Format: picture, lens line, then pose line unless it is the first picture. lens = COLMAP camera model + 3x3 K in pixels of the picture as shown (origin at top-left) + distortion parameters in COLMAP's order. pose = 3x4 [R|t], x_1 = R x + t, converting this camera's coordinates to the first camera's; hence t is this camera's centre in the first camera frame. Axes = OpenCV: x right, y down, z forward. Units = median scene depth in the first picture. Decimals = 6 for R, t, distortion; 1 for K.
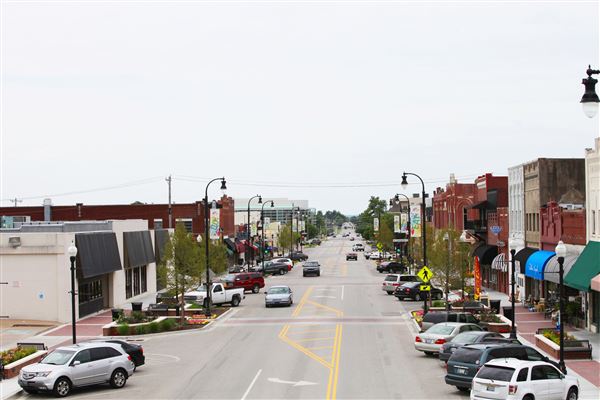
lens RADIAL K [[1248.8, 0, 300.6], [0, 1248.8, 200.9], [0, 0, 1]] dist [-0.301998, 0.000000]
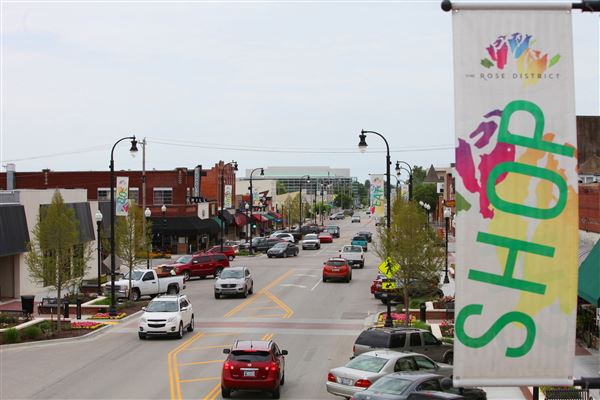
lens RADIAL K [[1248.8, 0, 300.4], [0, 1248.8, 203.6], [0, 0, 1]] dist [-0.301998, 0.000000]
pose [[0.999093, 0.011298, -0.041061, 0.056736], [-0.010178, 0.999573, 0.027401, 0.000626], [0.041353, -0.026959, 0.998781, 0.186090]]
